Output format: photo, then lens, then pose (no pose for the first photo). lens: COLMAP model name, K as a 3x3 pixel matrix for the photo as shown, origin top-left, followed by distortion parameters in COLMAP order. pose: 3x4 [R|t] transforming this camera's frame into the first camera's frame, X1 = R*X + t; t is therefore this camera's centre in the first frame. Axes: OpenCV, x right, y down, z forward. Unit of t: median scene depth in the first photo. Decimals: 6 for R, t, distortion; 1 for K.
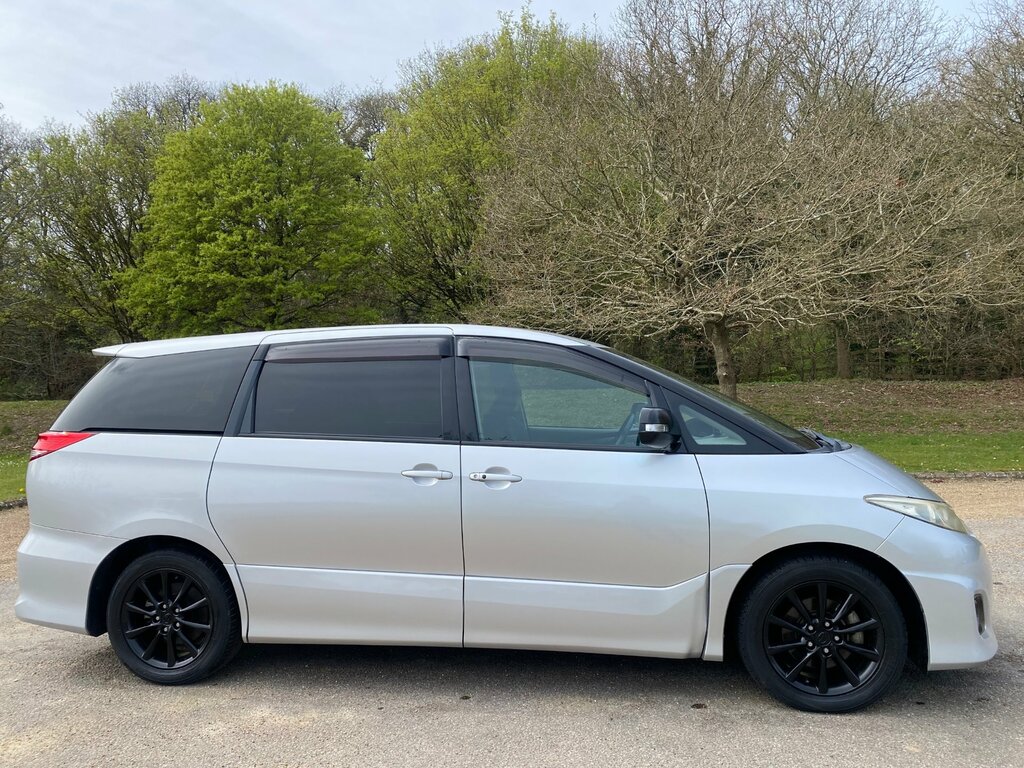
lens RADIAL K [[779.0, 0, 495.3], [0, 779.0, 389.1], [0, 0, 1]] dist [0.028038, -0.031639]
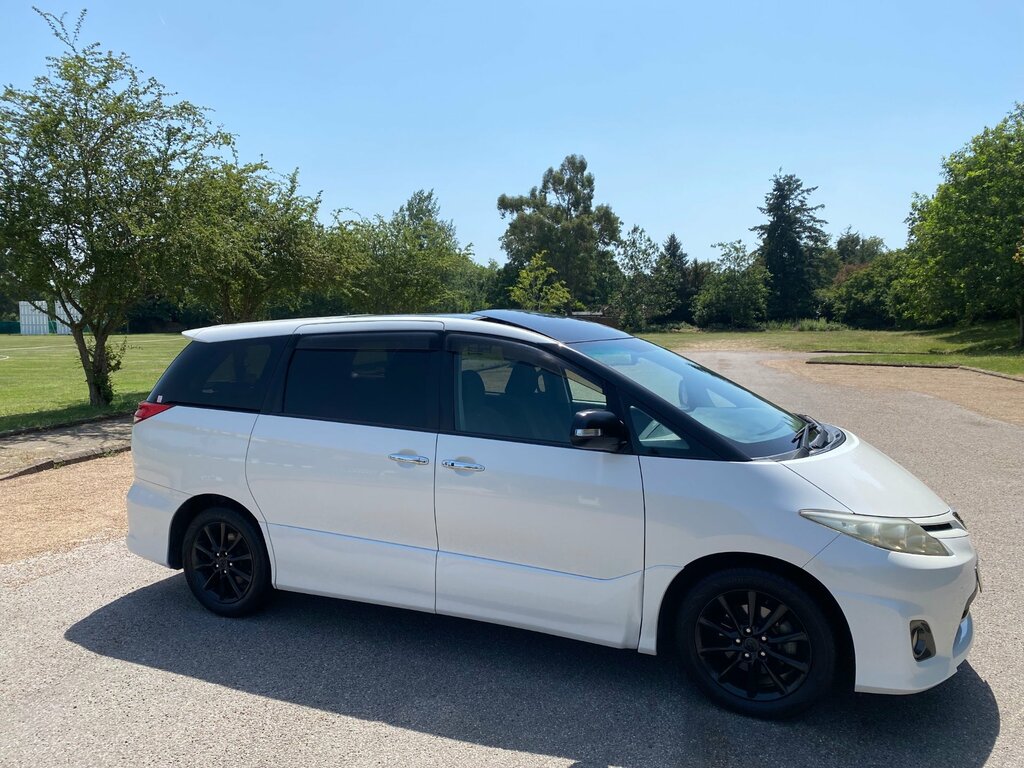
lens RADIAL K [[779.0, 0, 513.3], [0, 779.0, 384.0], [0, 0, 1]] dist [0.028038, -0.031639]
pose [[0.964110, 0.028824, -0.263933, 0.346848], [-0.005595, 0.996075, 0.088342, -0.096125], [0.265443, -0.083694, 0.960487, -0.020464]]
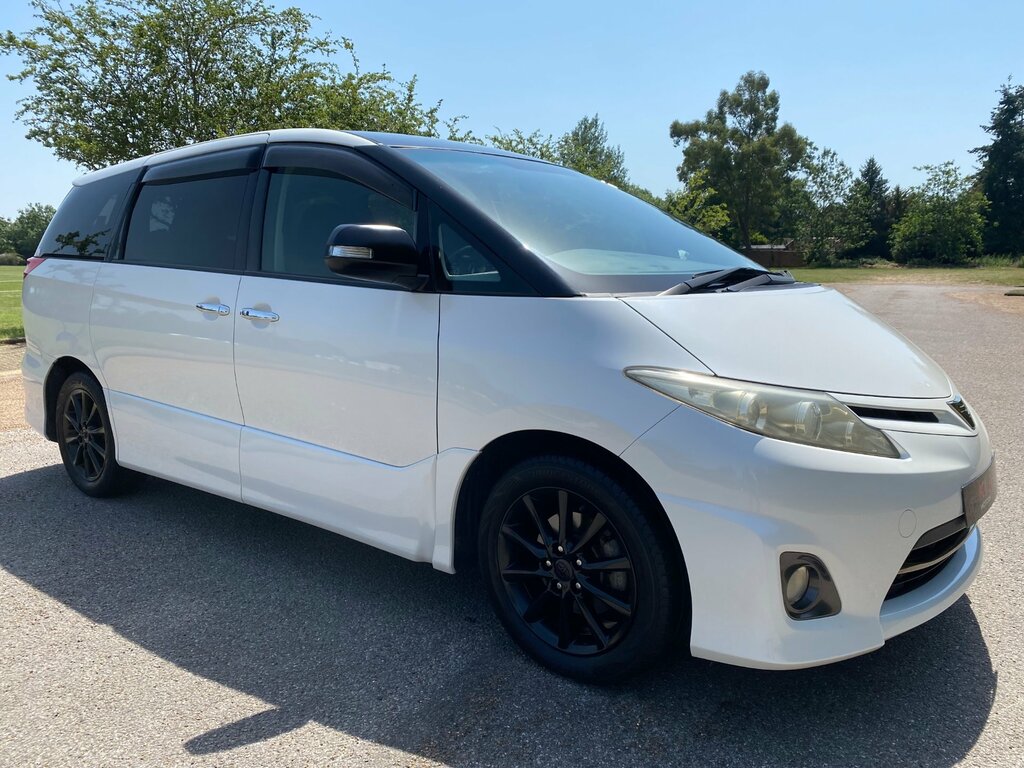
lens RADIAL K [[779.0, 0, 510.9], [0, 779.0, 385.6], [0, 0, 1]] dist [0.028038, -0.031639]
pose [[0.878216, 0.089067, -0.469897, 0.623279], [-0.009020, 0.985416, 0.169923, 0.043536], [0.478178, -0.144990, 0.866212, 0.386803]]
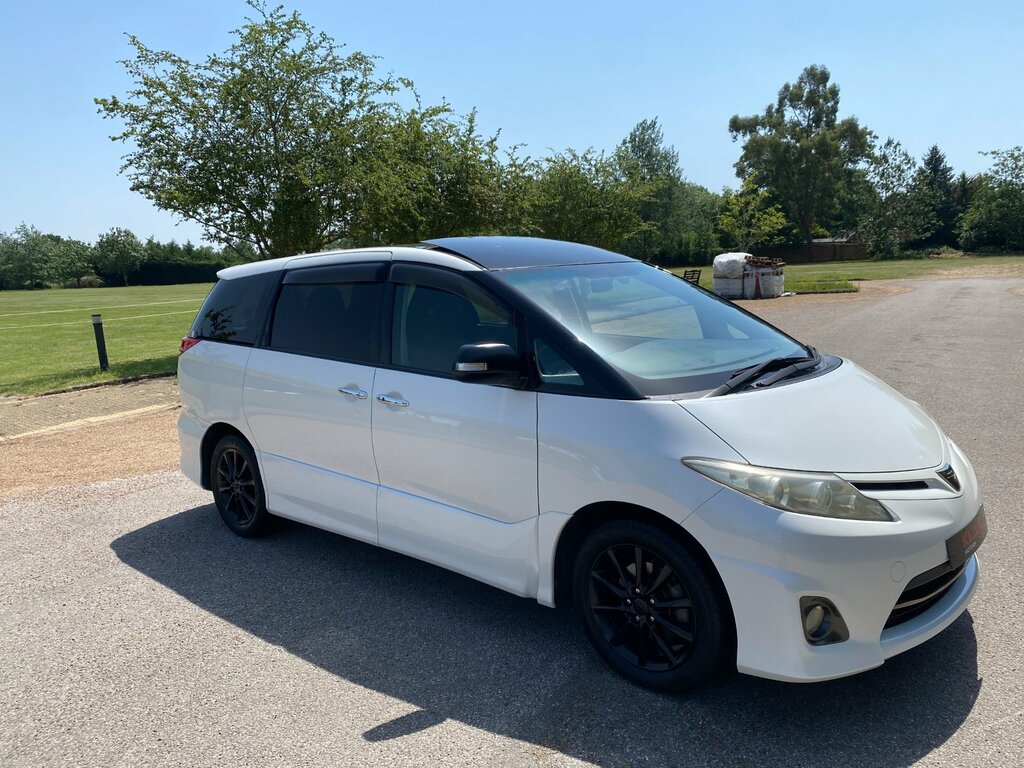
lens RADIAL K [[779.0, 0, 521.0], [0, 779.0, 374.8], [0, 0, 1]] dist [0.028038, -0.031639]
pose [[0.847895, 0.054621, -0.527343, 0.694838], [0.031728, 0.987668, 0.153315, -0.076858], [0.529214, -0.146726, 0.835705, 0.206434]]
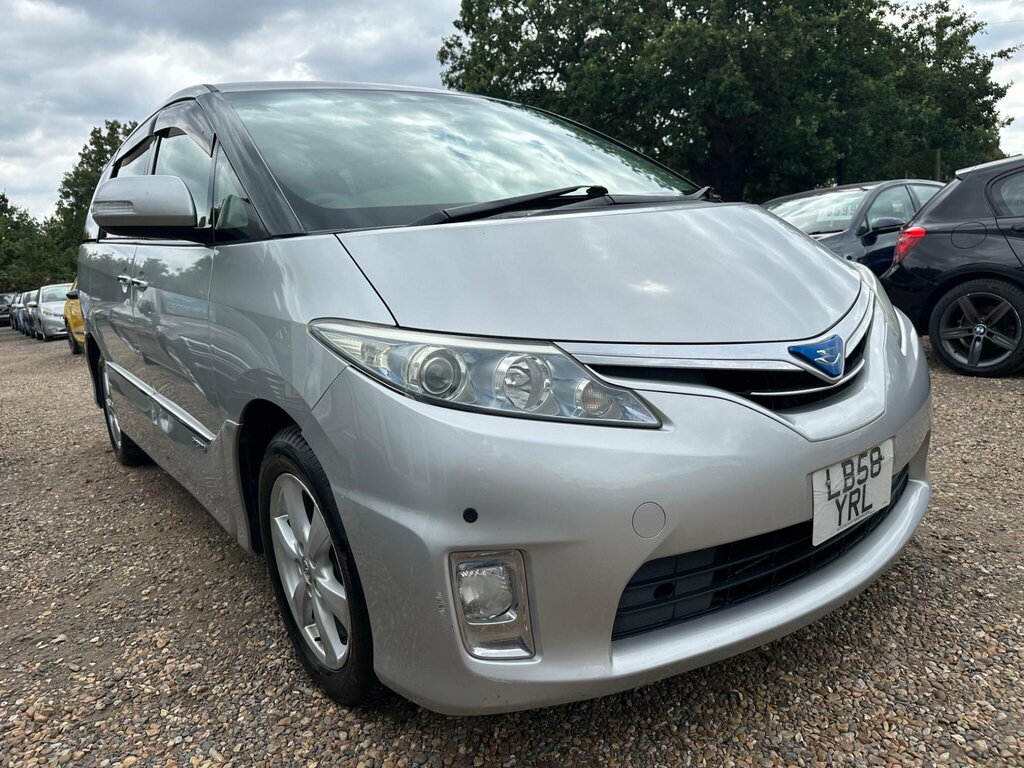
lens RADIAL K [[710.0, 0, 529.1], [0, 710.0, 372.5], [0, 0, 1]] dist [0.026512, -0.025825]
pose [[0.742836, 0.088472, -0.663602, 0.799496], [0.070329, 0.975432, 0.208772, 0.077789], [0.665769, -0.201754, 0.718364, 0.697639]]
